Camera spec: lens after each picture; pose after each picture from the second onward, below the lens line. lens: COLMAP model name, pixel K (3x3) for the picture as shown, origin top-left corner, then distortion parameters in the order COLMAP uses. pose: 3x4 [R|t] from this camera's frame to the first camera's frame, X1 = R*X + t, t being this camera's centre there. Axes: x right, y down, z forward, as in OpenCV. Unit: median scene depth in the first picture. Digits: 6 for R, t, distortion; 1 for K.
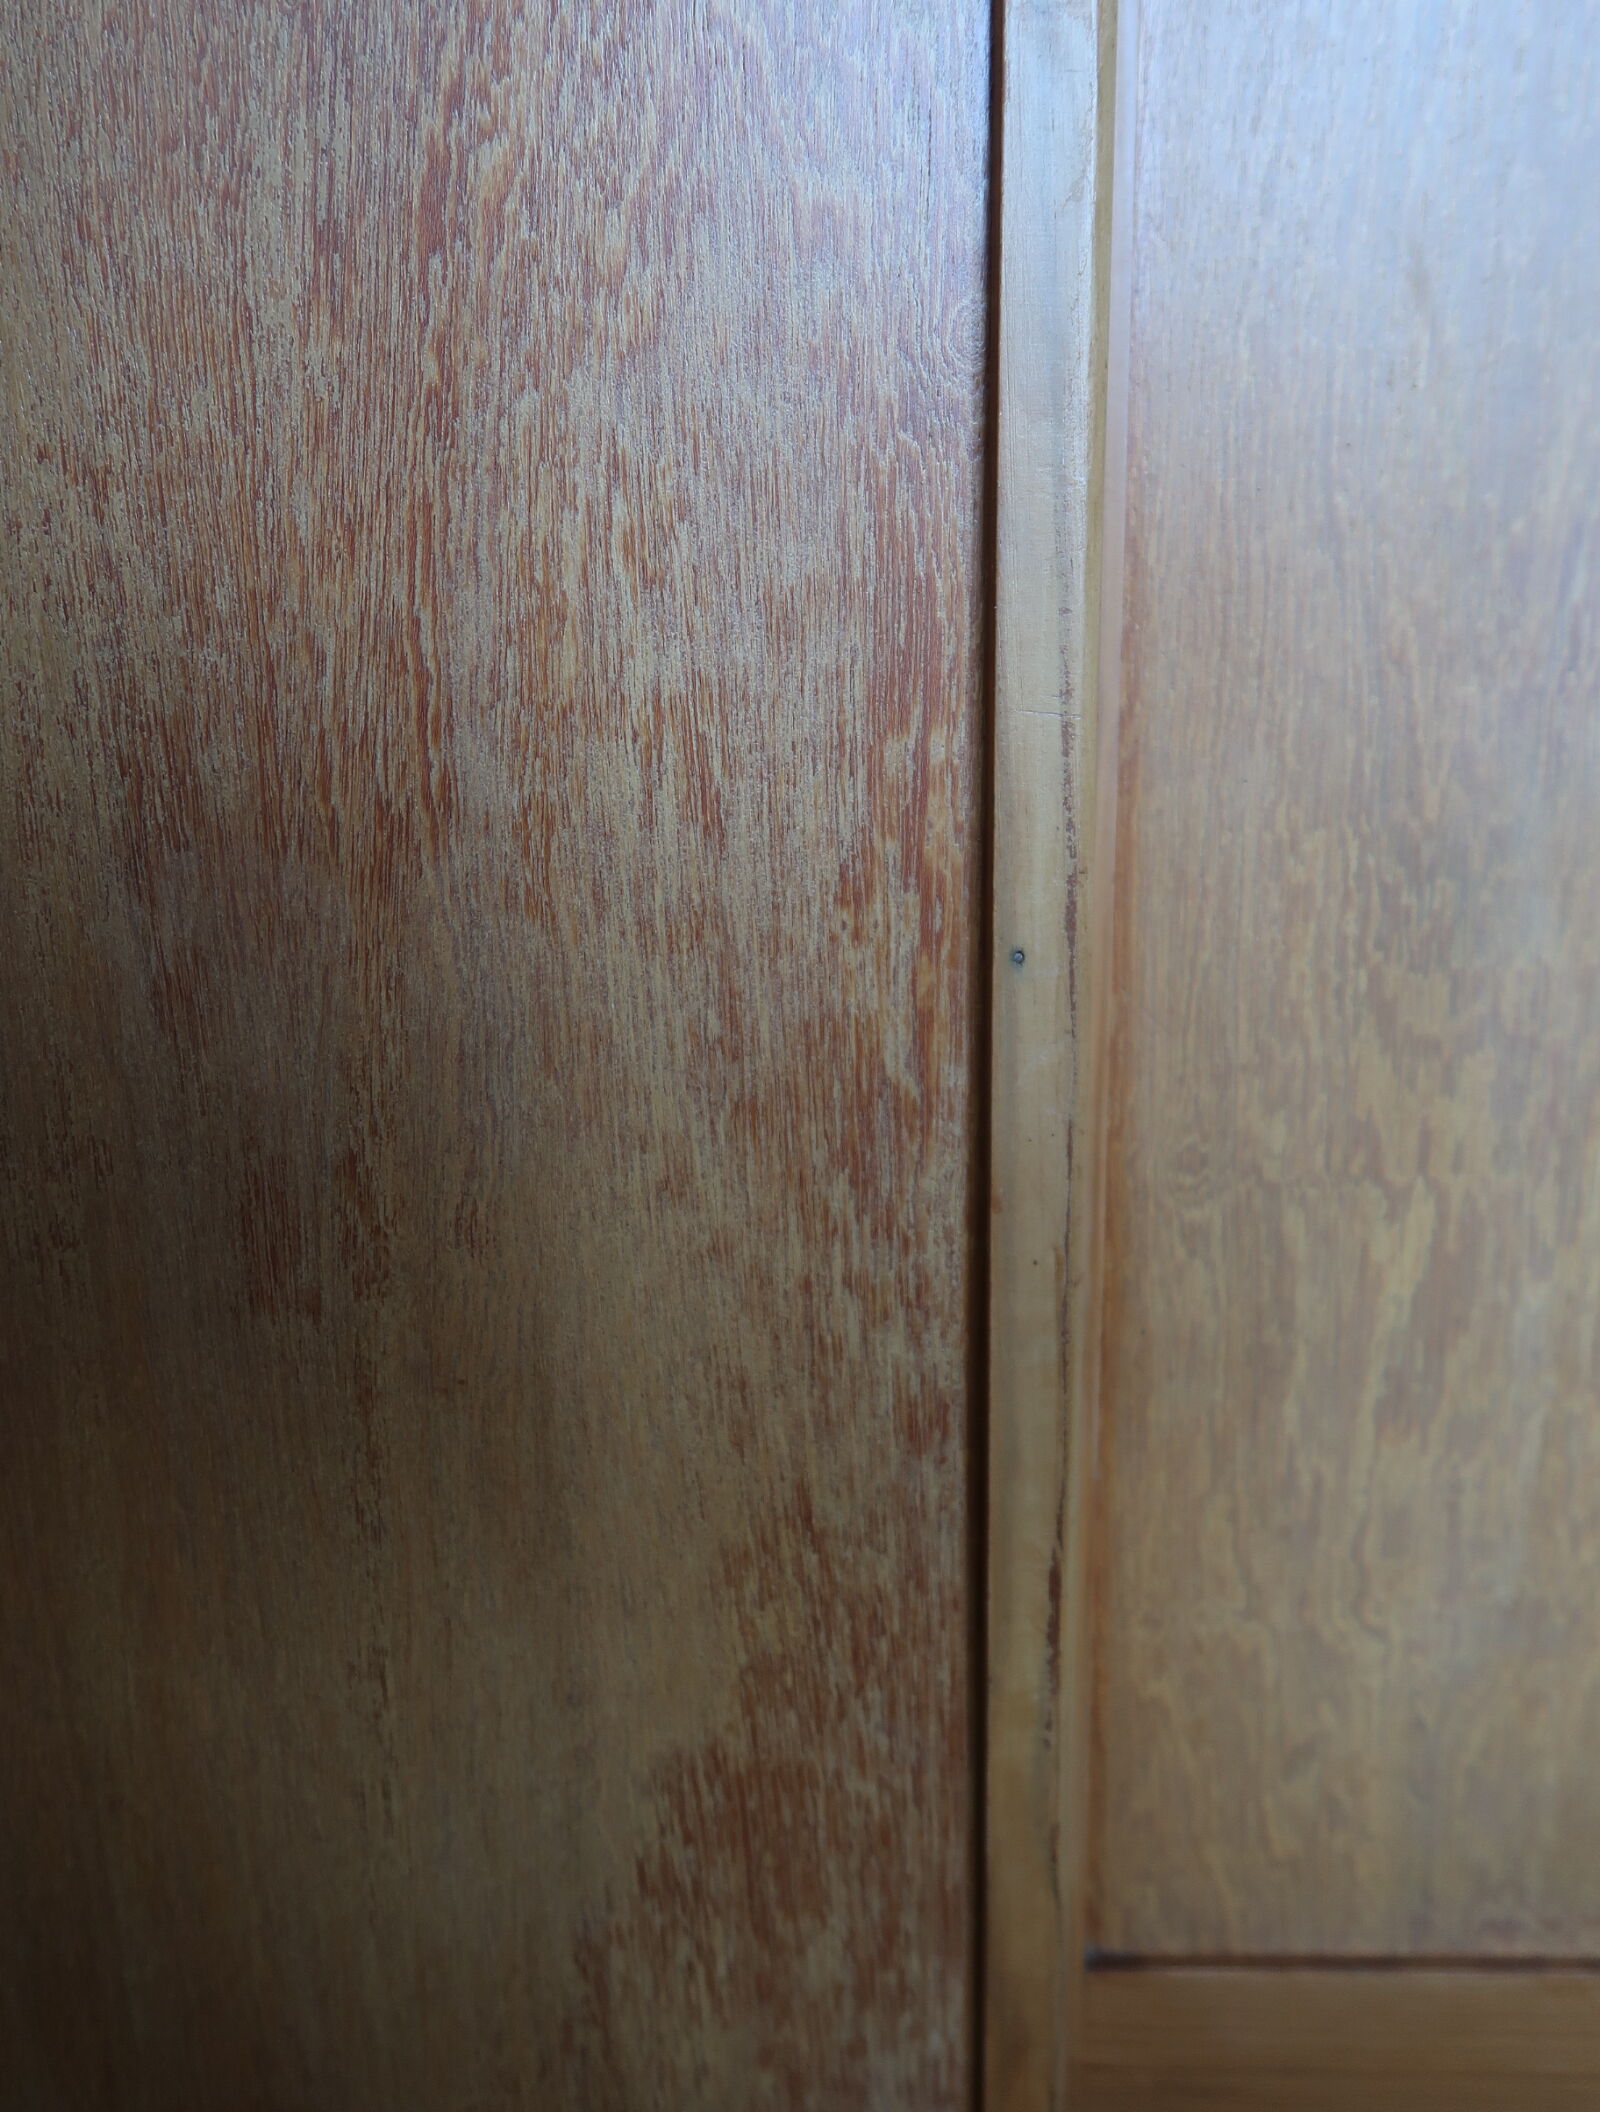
lens RADIAL K [[1653.4, 0, 795.0], [0, 1653.4, 1071.7], [0, 0, 1]] dist [-0.023061, 0.004170]
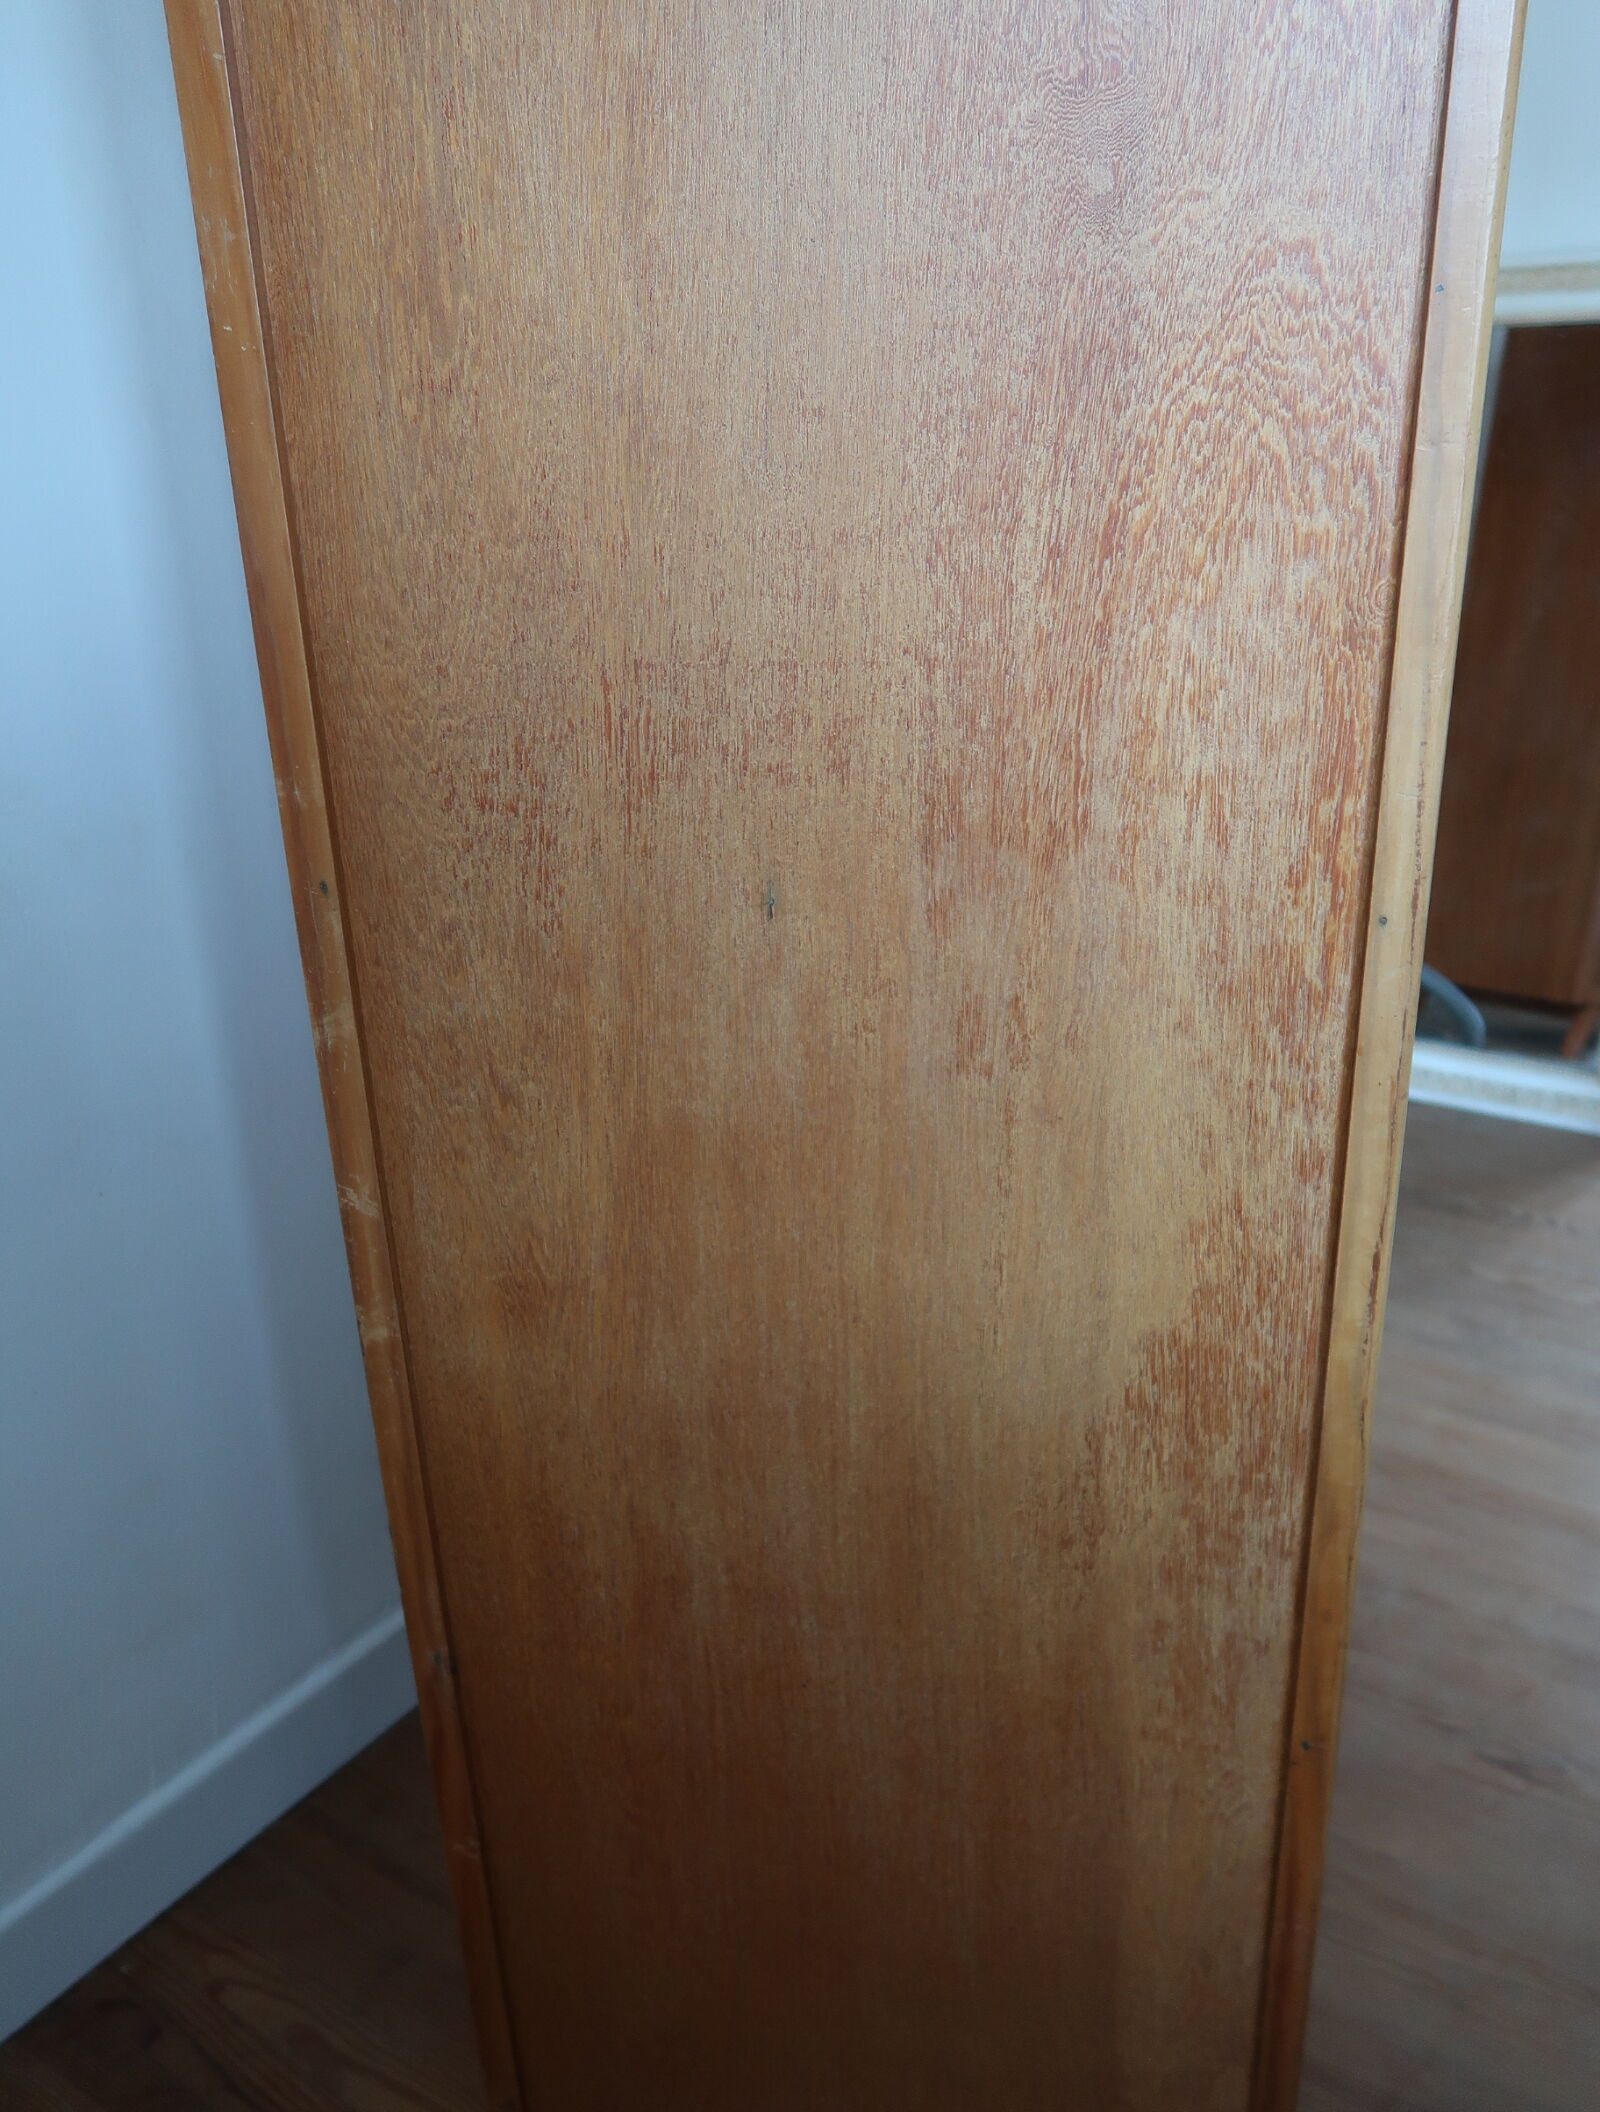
lens RADIAL K [[1653.4, 0, 795.0], [0, 1653.4, 1071.7], [0, 0, 1]] dist [-0.023061, 0.004170]
pose [[0.961571, 0.090829, -0.259095, -0.006136], [-0.058688, 0.989879, 0.129207, -0.100722], [0.268209, -0.109036, 0.957170, -0.964115]]
